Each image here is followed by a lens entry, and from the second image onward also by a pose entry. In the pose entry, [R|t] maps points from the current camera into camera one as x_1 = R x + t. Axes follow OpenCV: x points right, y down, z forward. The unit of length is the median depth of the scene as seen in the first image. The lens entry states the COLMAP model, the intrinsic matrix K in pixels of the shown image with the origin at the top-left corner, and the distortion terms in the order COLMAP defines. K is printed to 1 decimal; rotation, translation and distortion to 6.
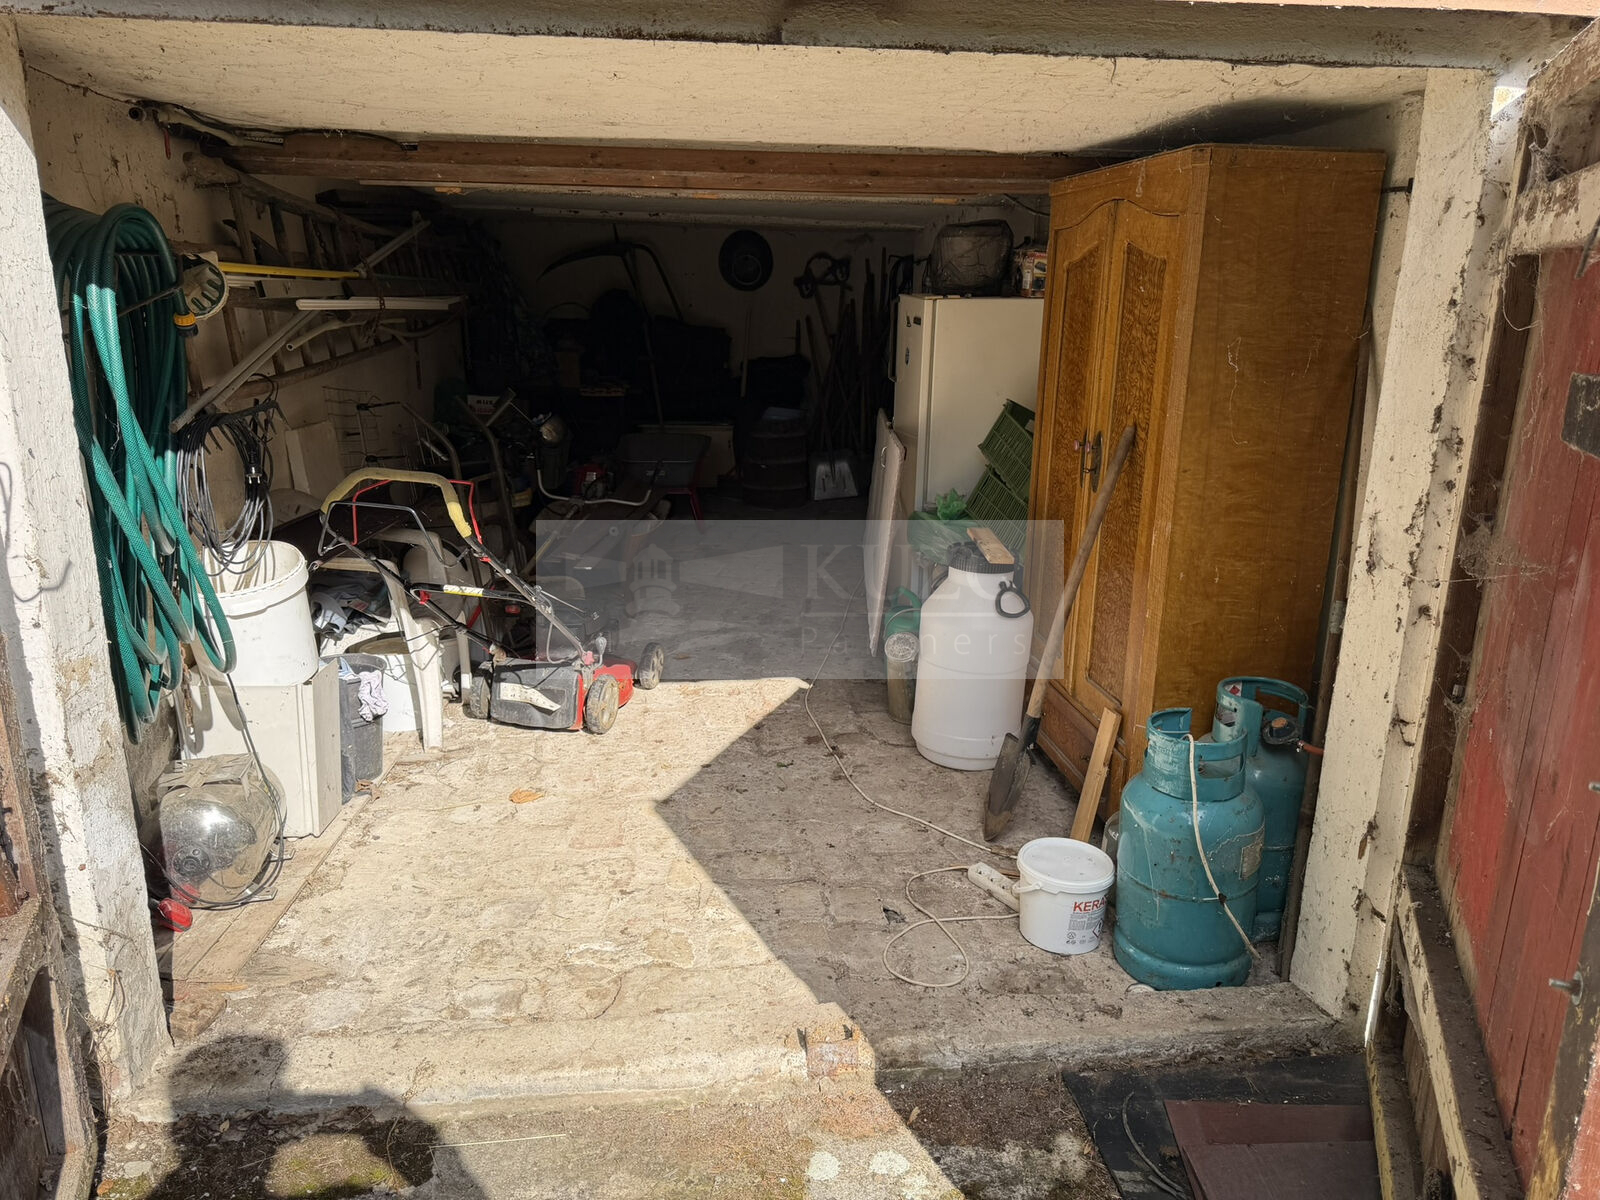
lens RADIAL K [[1127.9, 0, 796.6], [0, 1127.9, 598.1], [0, 0, 1]] dist [0.077266, -0.096004]
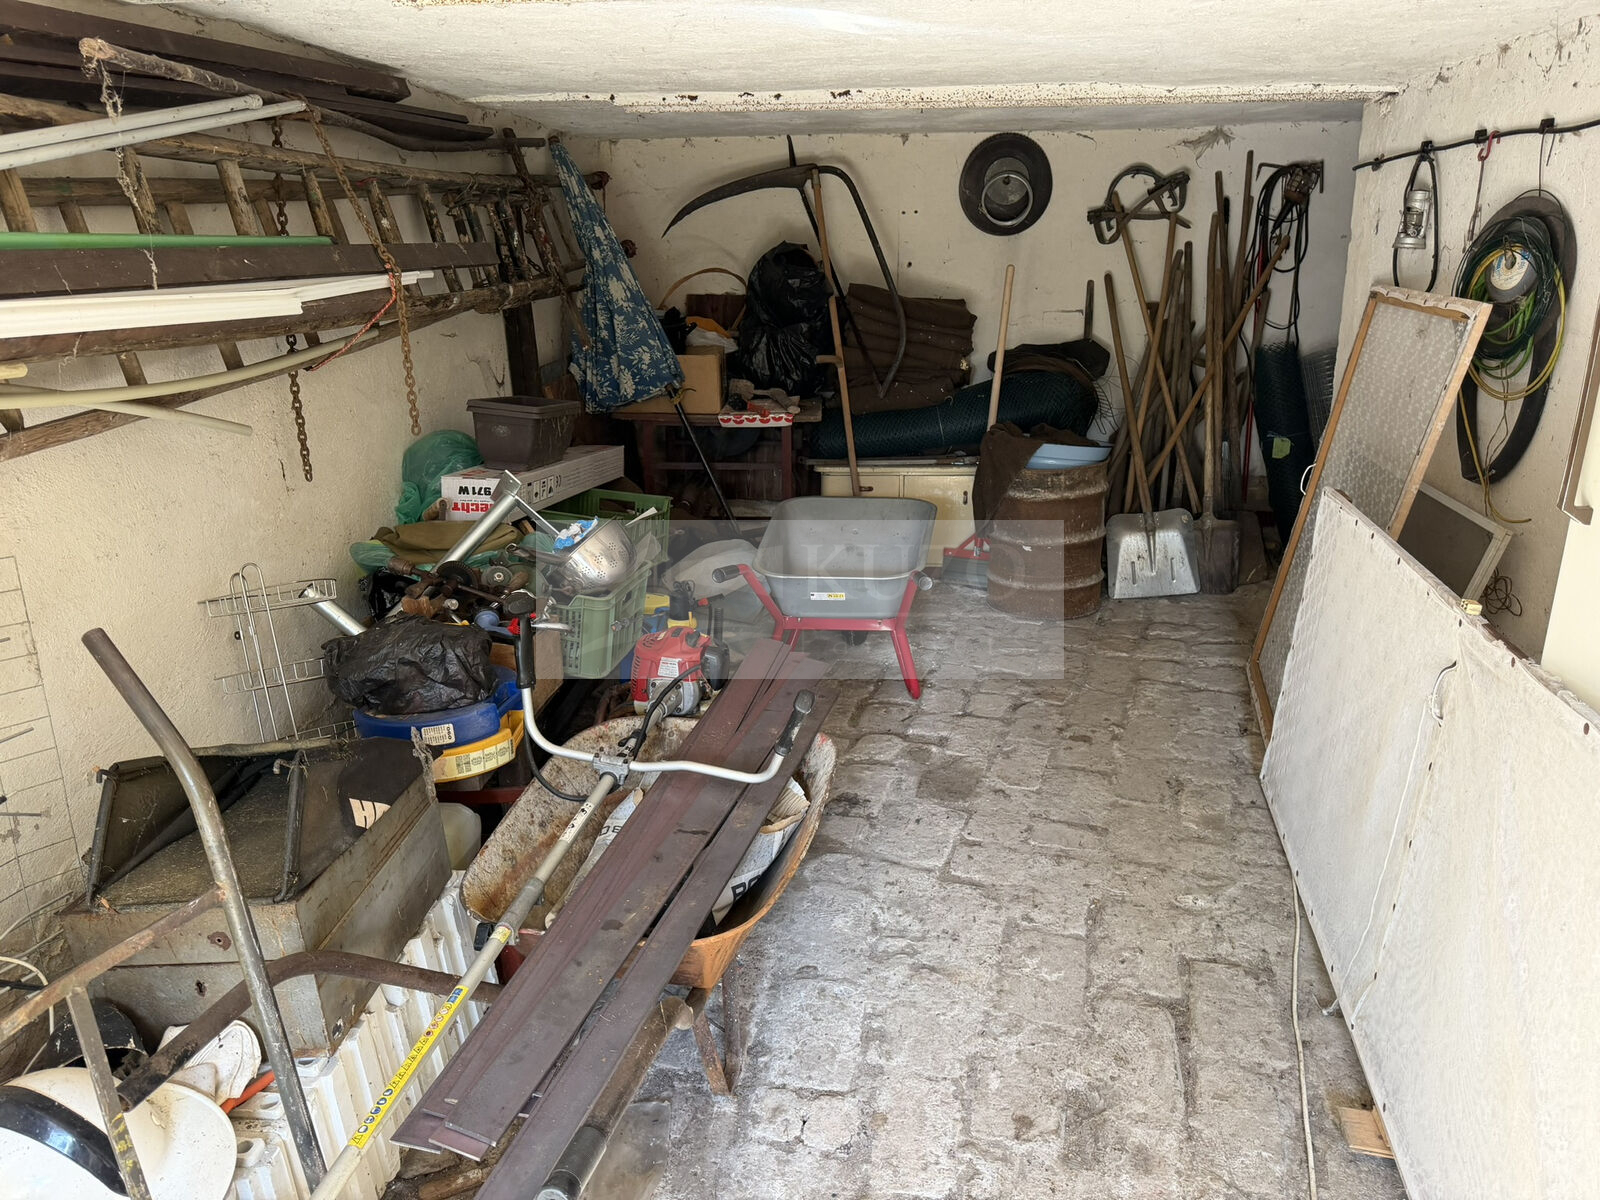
lens RADIAL K [[1127.9, 0, 750.6], [0, 1127.9, 597.4], [0, 0, 1]] dist [0.077266, -0.096004]
pose [[0.973065, 0.034419, -0.227949, -0.031884], [-0.025020, 0.998718, 0.043997, -0.104700], [0.229171, -0.037108, 0.972679, 0.381628]]
